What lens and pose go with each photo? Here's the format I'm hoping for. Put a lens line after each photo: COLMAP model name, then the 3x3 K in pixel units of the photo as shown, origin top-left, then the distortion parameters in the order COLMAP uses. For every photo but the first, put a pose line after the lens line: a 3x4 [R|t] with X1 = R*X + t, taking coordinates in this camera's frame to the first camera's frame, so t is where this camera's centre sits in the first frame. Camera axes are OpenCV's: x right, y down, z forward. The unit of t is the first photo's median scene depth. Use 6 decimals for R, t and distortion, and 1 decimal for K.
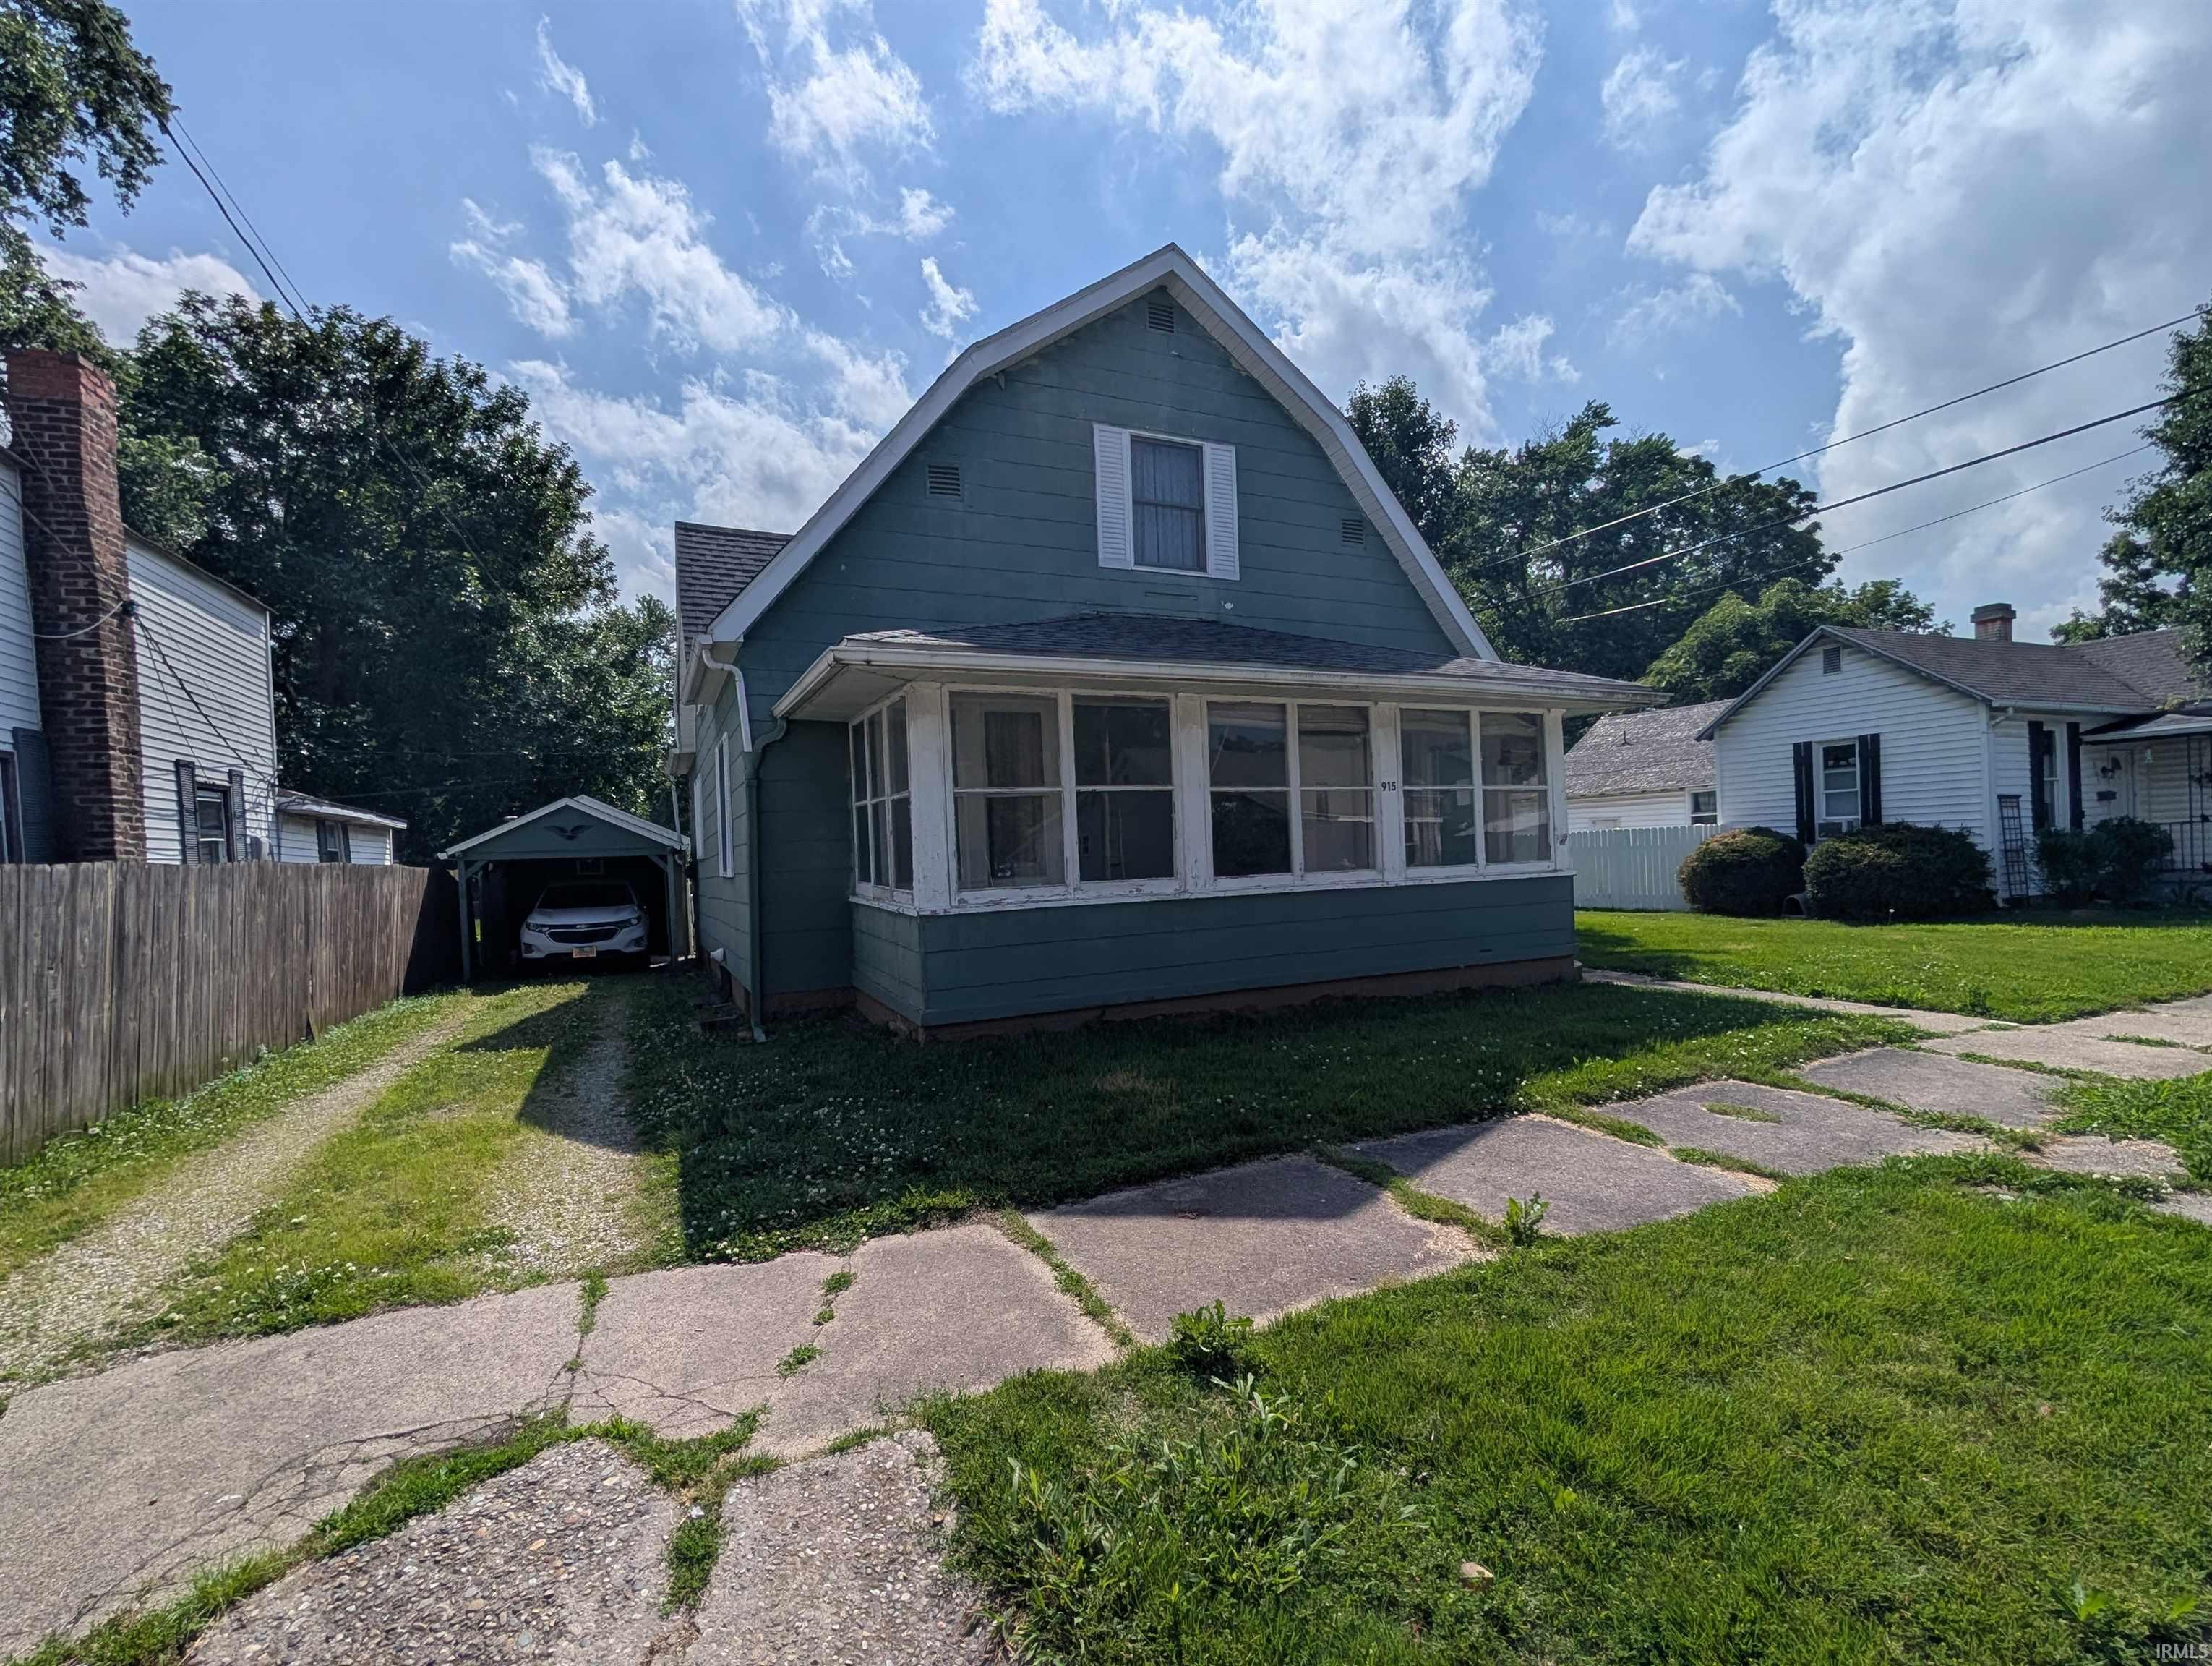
lens RADIAL K [[963.7, 0, 1083.3], [0, 963.7, 863.1], [0, 0, 1]] dist [0.001092, 0.000161]
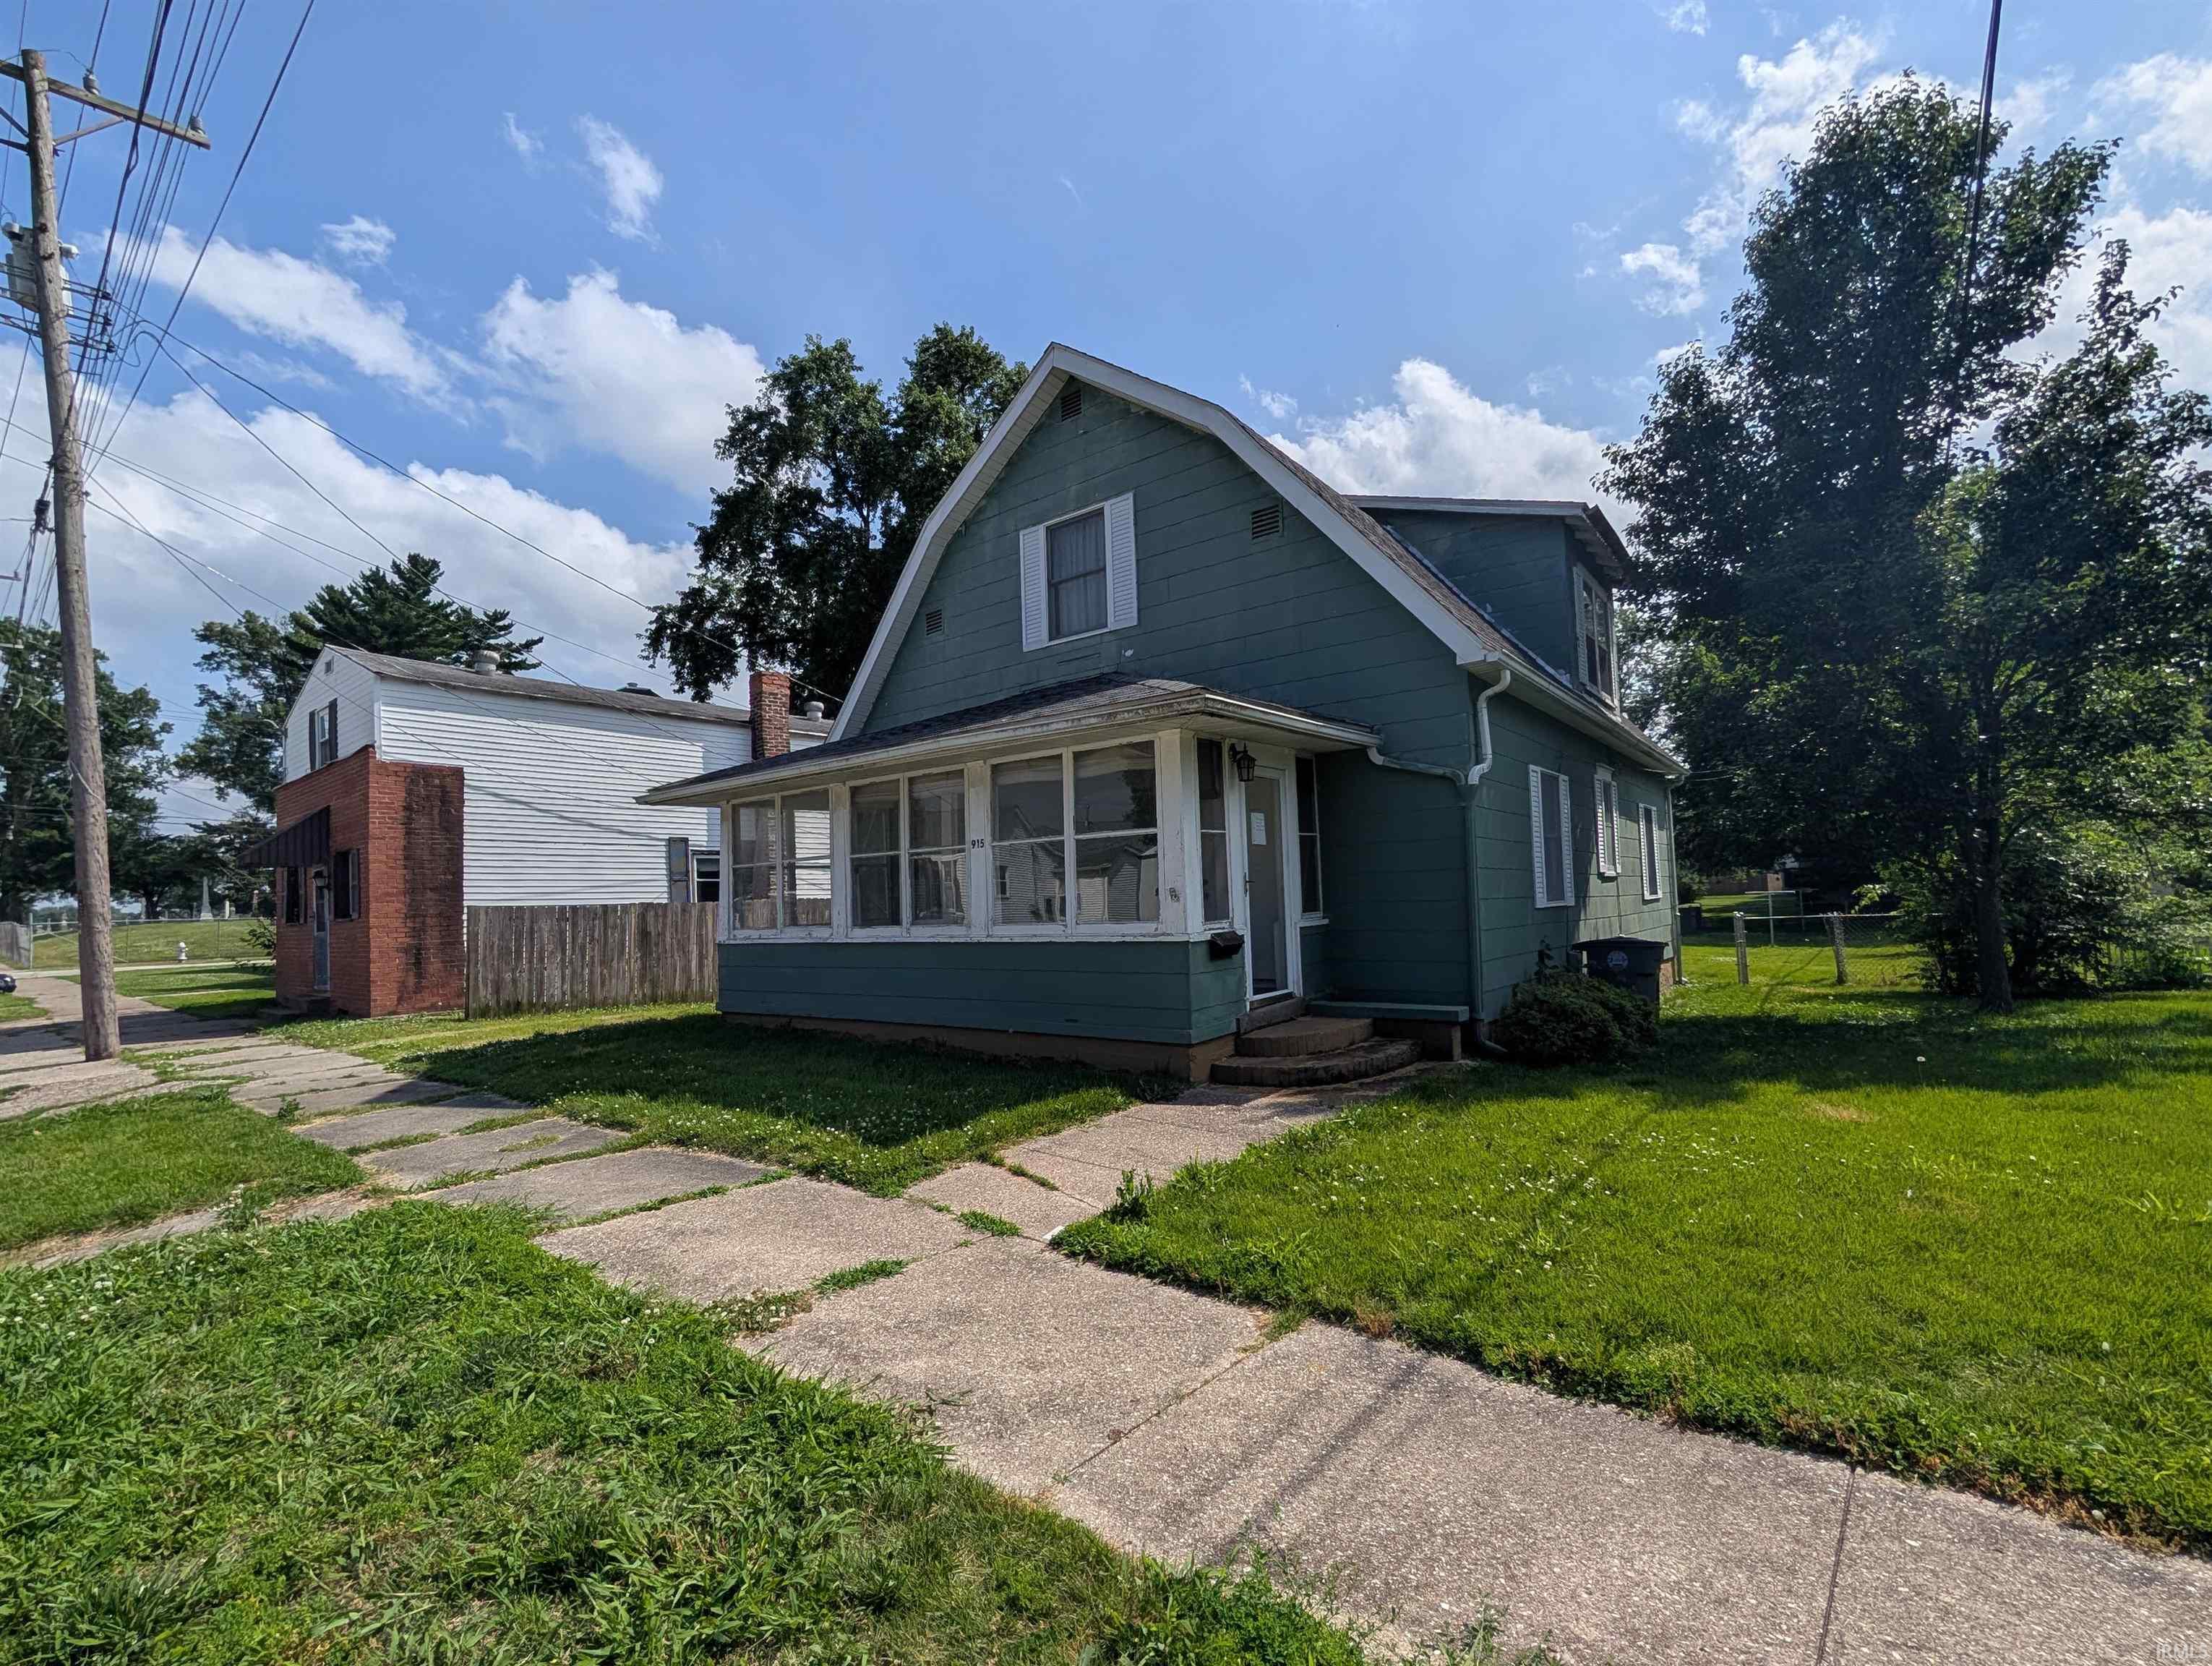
lens RADIAL K [[963.7, 0, 1083.3], [0, 963.7, 863.1], [0, 0, 1]] dist [0.001092, 0.000161]
pose [[0.458733, -0.016871, -0.888414, 1.069529], [-0.000479, 0.999815, -0.019235, -0.033634], [0.888574, 0.009249, 0.458640, 0.536463]]
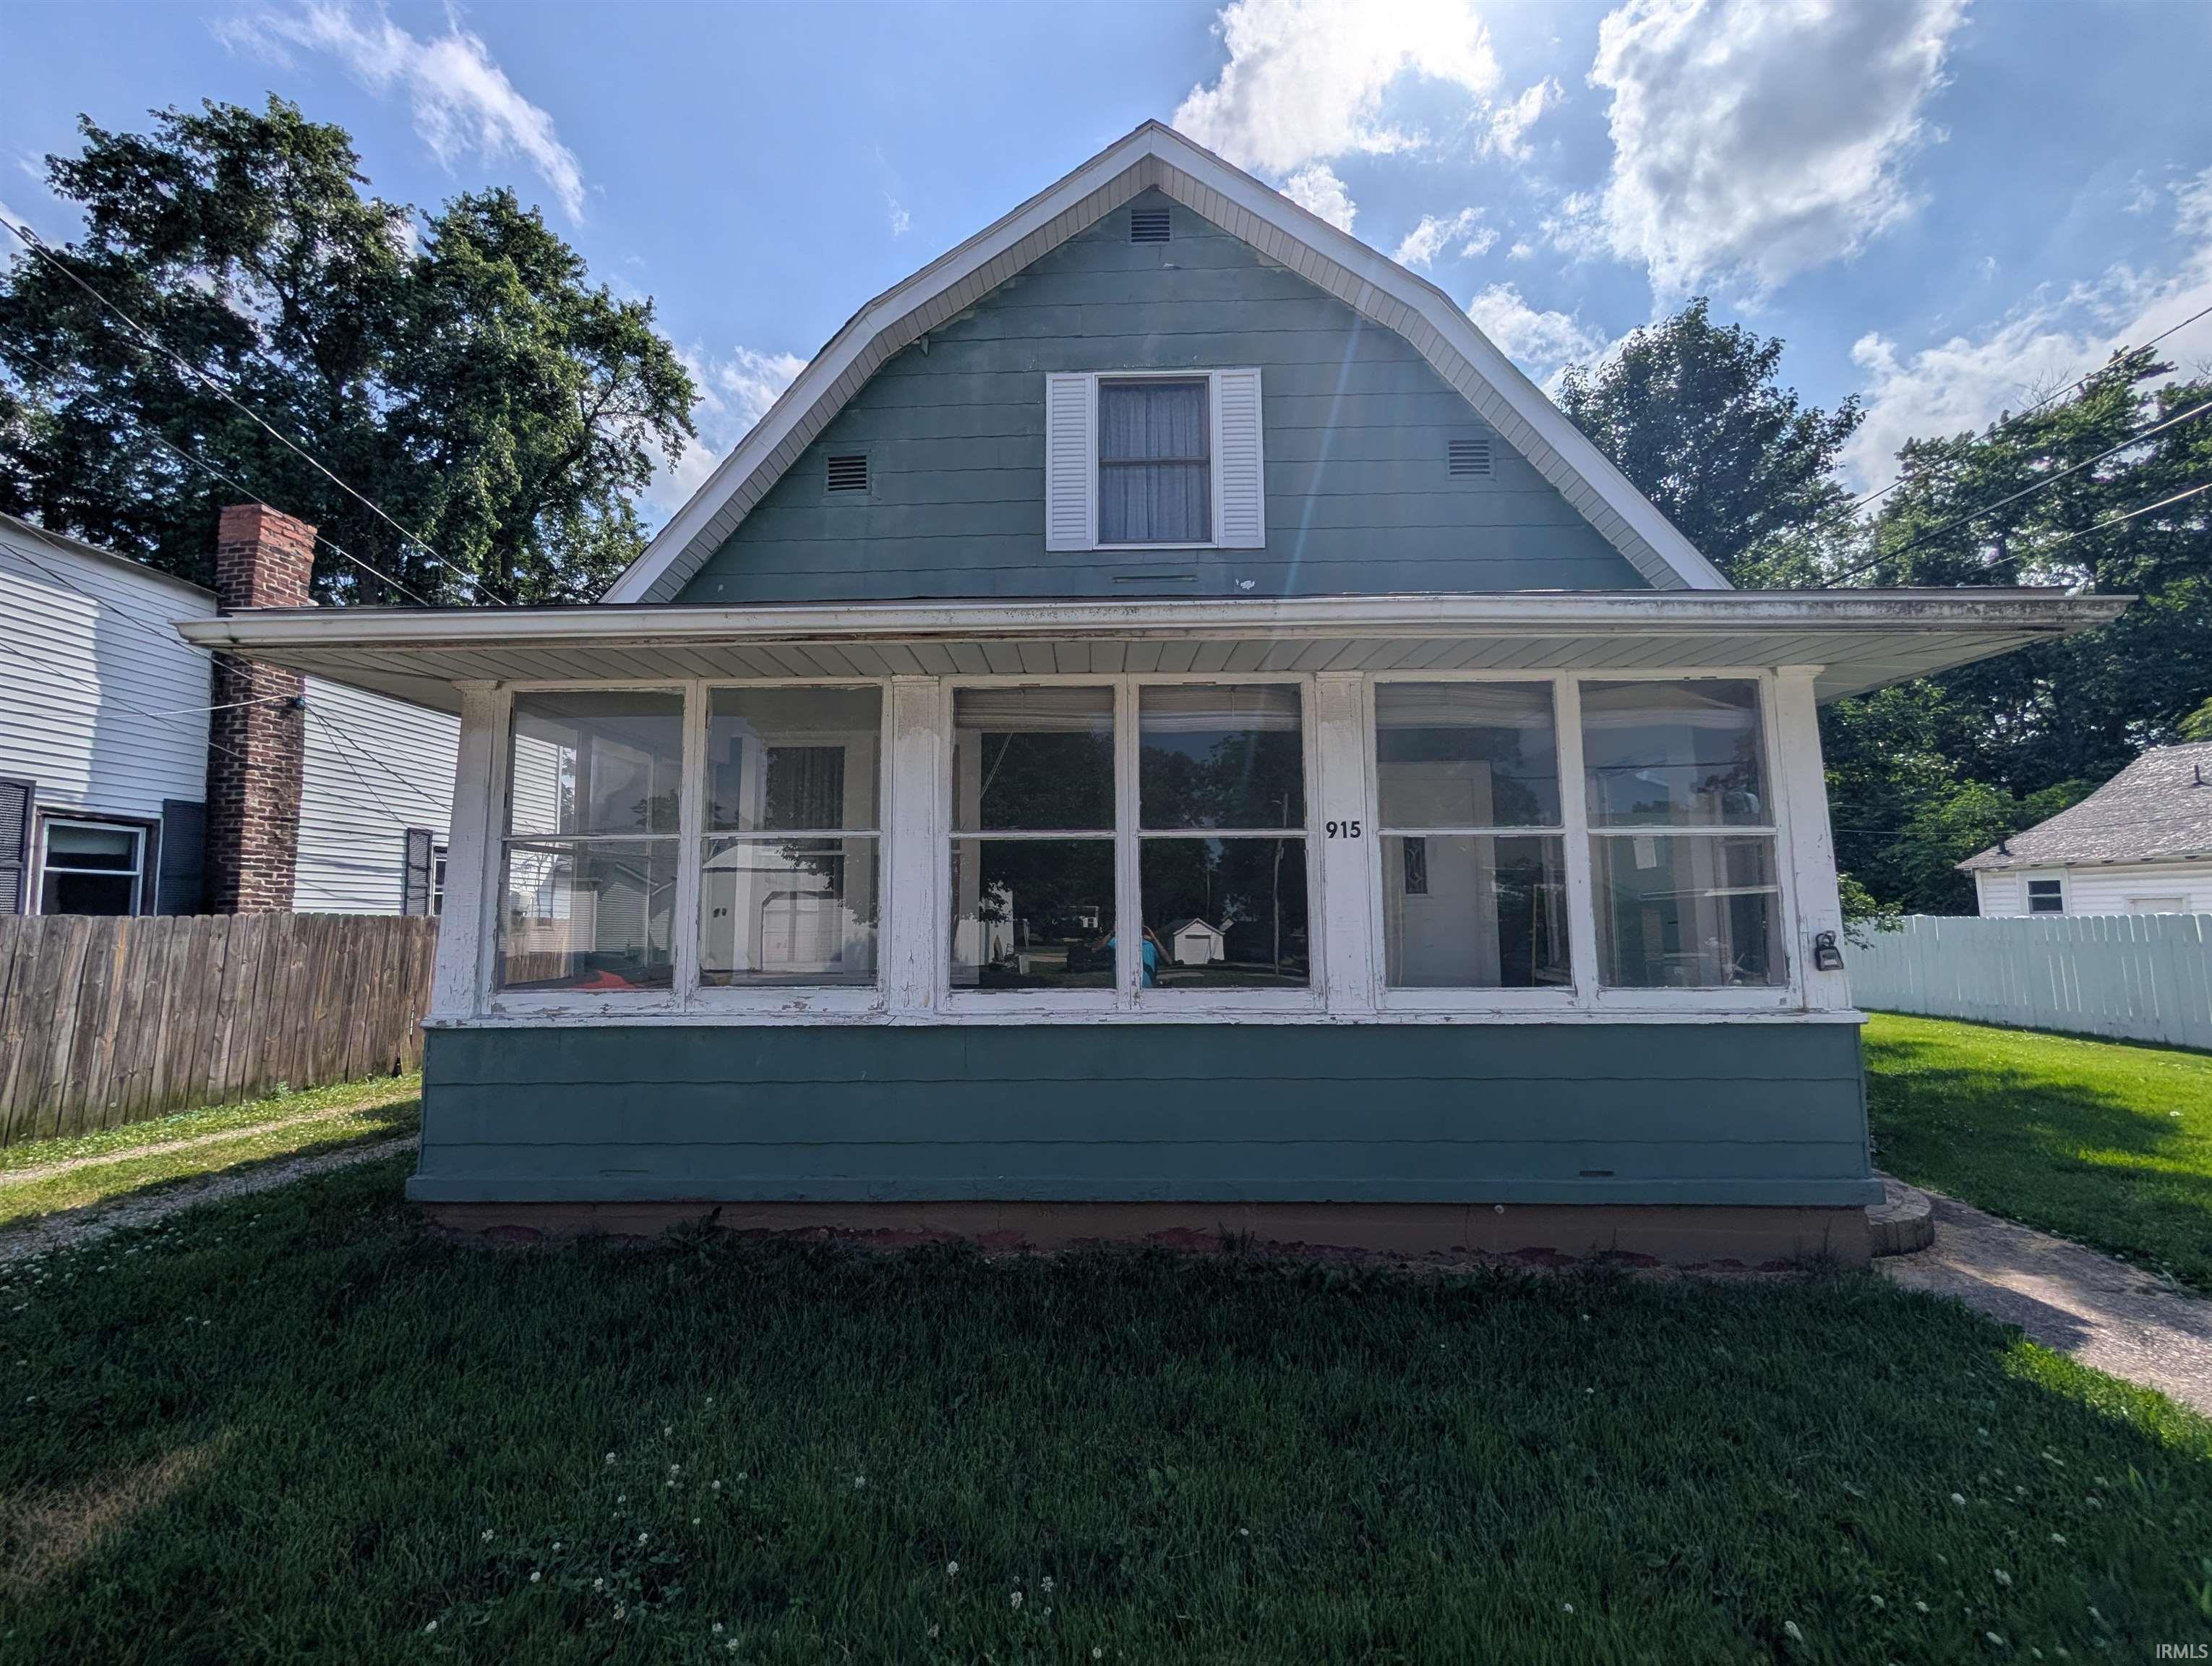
lens RADIAL K [[819.8, 0, 1103.5], [0, 819.8, 847.3], [0, 0, 1]] dist [-0.000018, -0.000665]
pose [[0.902009, -0.007224, -0.431657, 0.331652], [-0.031958, 0.995999, -0.083449, -0.024465], [0.430533, 0.089067, 0.898169, 0.461385]]
